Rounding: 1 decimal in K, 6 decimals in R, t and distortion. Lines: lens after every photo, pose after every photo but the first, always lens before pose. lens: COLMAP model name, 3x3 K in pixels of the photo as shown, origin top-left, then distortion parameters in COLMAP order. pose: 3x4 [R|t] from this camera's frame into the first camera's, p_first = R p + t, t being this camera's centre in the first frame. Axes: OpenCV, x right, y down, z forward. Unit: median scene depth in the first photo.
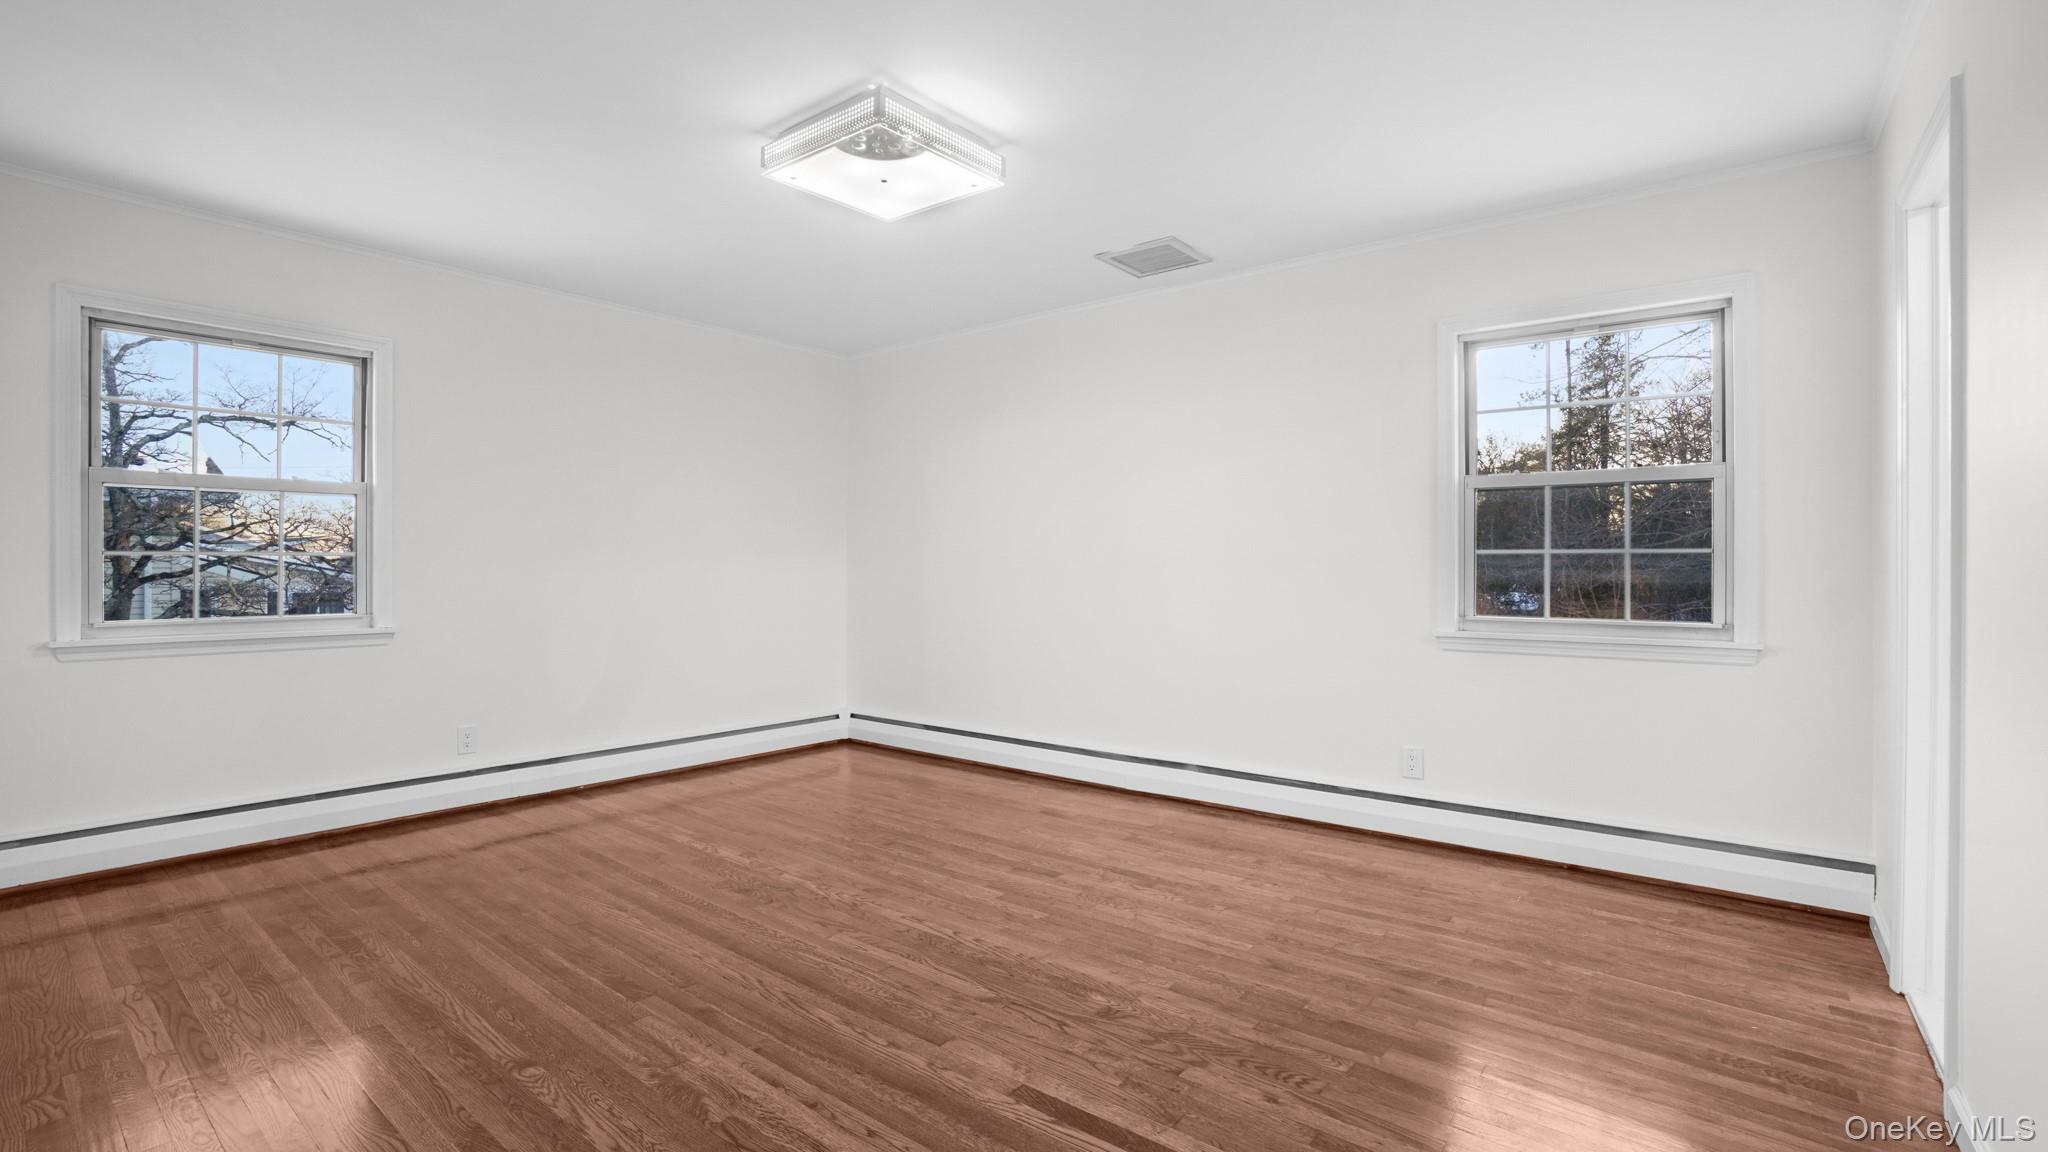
lens RADIAL K [[903.5, 0, 1017.4], [0, 903.5, 575.0], [0, 0, 1]] dist [-0.035694, 0.000312]
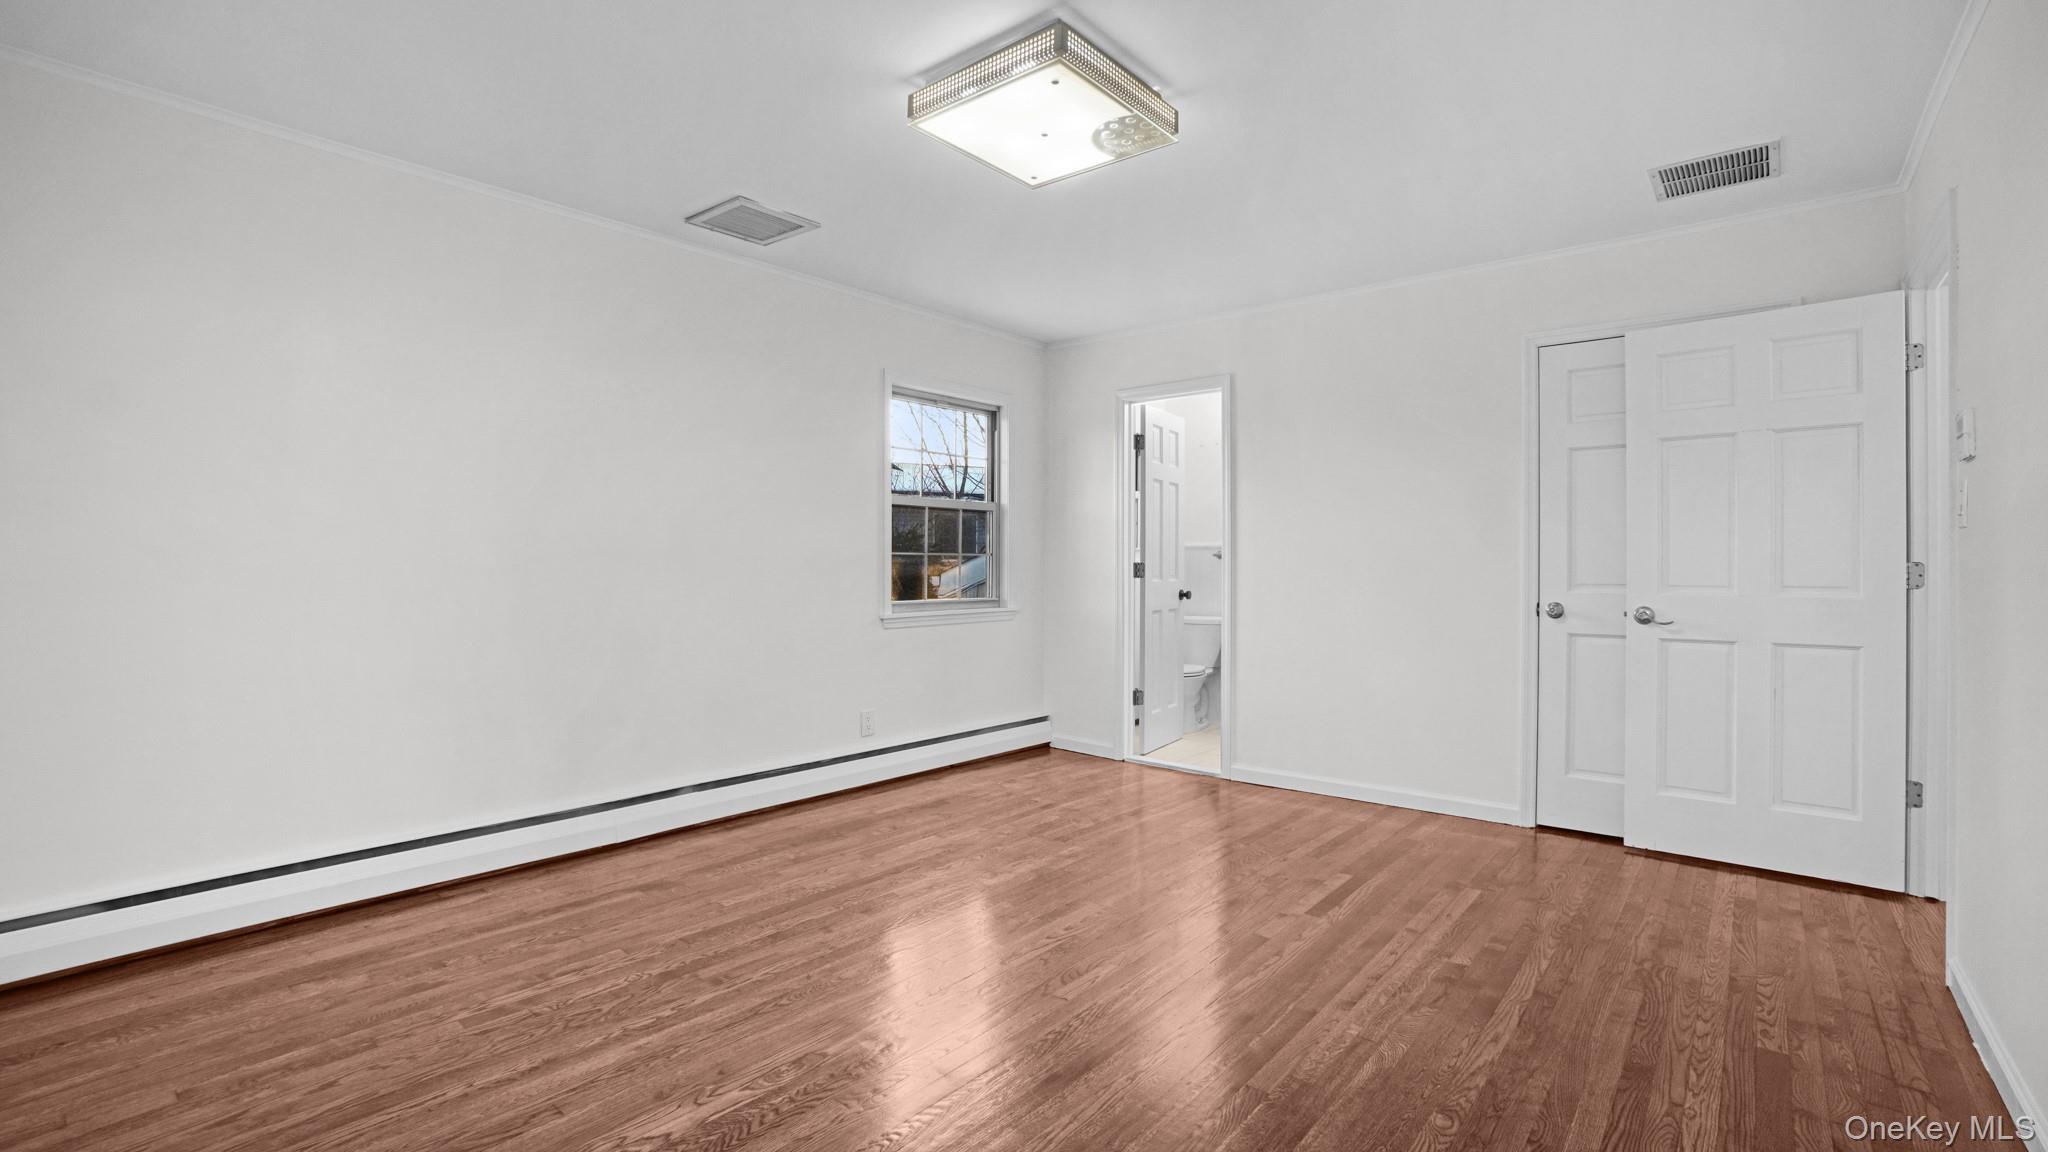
lens RADIAL K [[903.5, 0, 1017.4], [0, 903.5, 575.0], [0, 0, 1]] dist [-0.035694, 0.000312]
pose [[0.026921, -0.015047, 0.999524, -0.849514], [-0.002150, 0.999884, 0.015111, -0.014984], [-0.999635, -0.002556, 0.026885, 0.810845]]
